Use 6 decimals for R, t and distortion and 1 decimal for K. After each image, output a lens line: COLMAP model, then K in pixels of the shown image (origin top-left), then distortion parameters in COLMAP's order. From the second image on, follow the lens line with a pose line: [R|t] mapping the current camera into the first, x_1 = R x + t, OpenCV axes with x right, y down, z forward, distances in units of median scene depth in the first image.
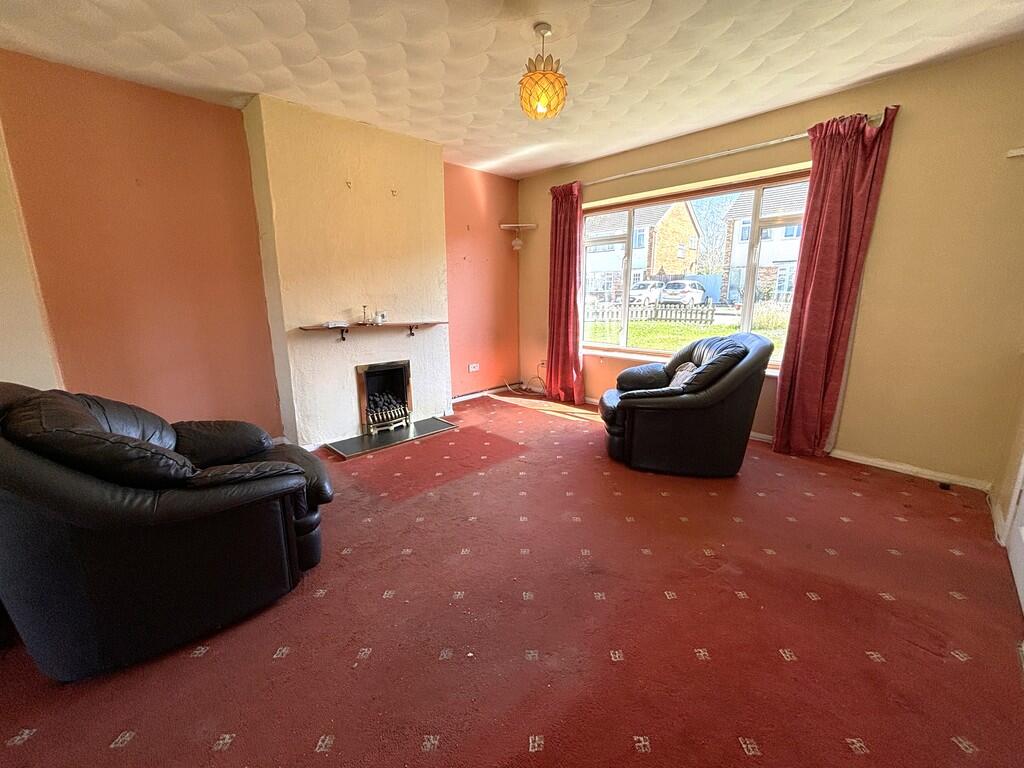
lens RADIAL K [[415.0, 0, 511.6], [0, 415.0, 389.5], [0, 0, 1]] dist [-0.001869, -0.000270]
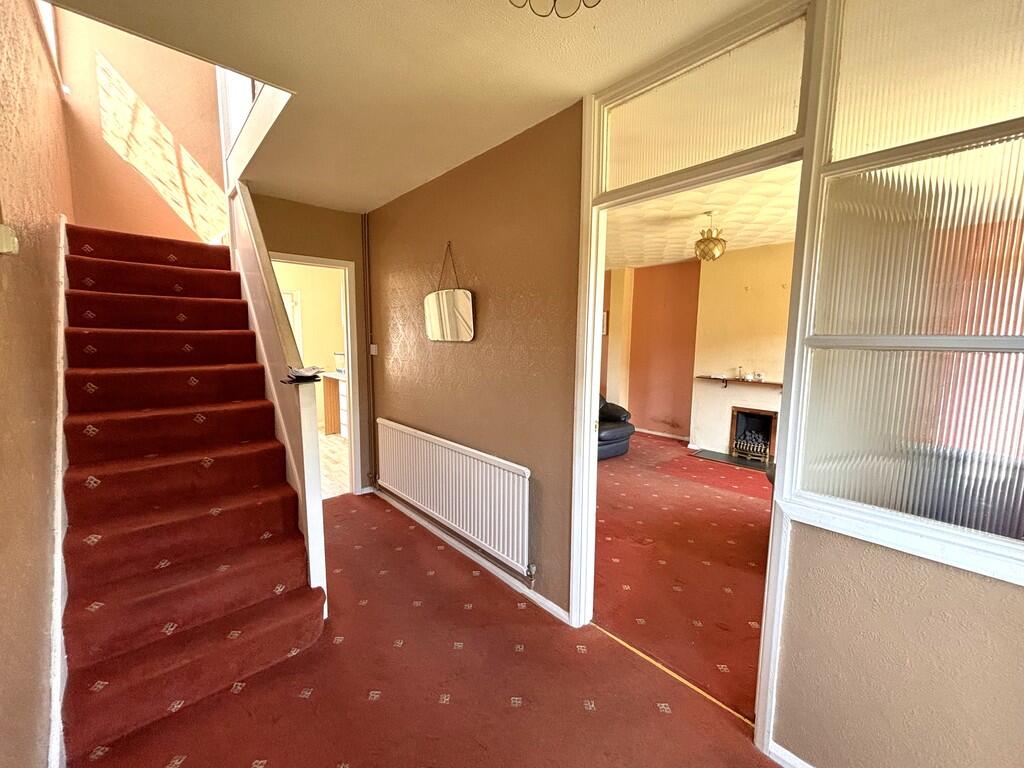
lens RADIAL K [[415.0, 0, 509.4], [0, 415.0, 380.2], [0, 0, 1]] dist [-0.001869, -0.000270]
pose [[-0.052235, 0.105295, -0.993068, 1.170715], [-0.234123, 0.965420, 0.114678, -0.133940], [0.970803, 0.238490, -0.025777, 0.256499]]
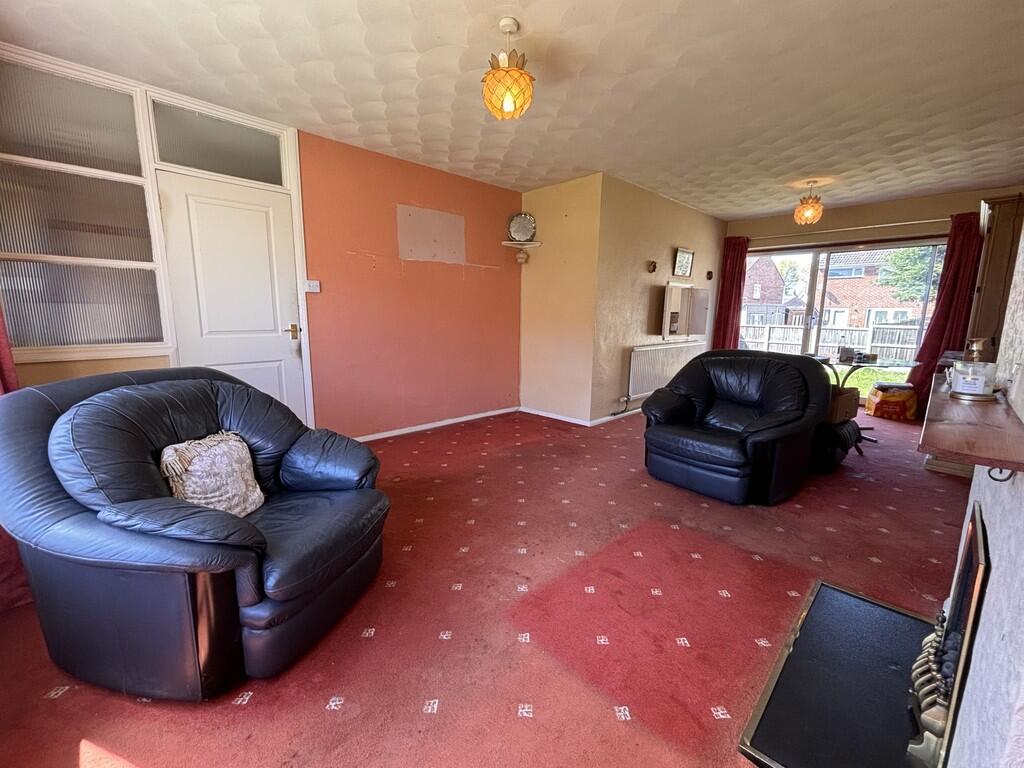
lens RADIAL K [[415.0, 0, 506.3], [0, 415.0, 383.0], [0, 0, 1]] dist [-0.001869, -0.000270]
pose [[-0.999870, -0.012205, 0.010534, 0.043901], [-0.007125, 0.920632, 0.390365, -0.308052], [-0.014462, 0.390239, -0.920600, 1.357620]]
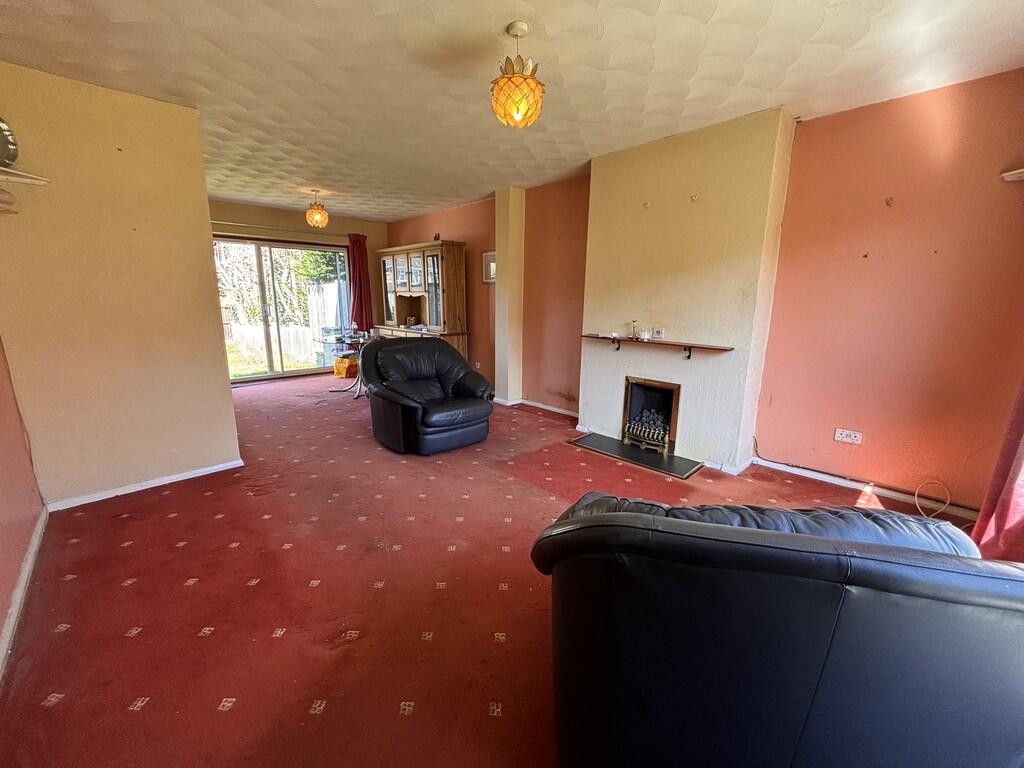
lens RADIAL K [[415.0, 0, 505.8], [0, 415.0, 382.0], [0, 0, 1]] dist [-0.001869, -0.000270]
pose [[-0.026965, 0.204881, -0.978415, 0.711583], [-0.232179, 0.950721, 0.205480, -0.196613], [0.972299, 0.232708, 0.021932, 0.709048]]
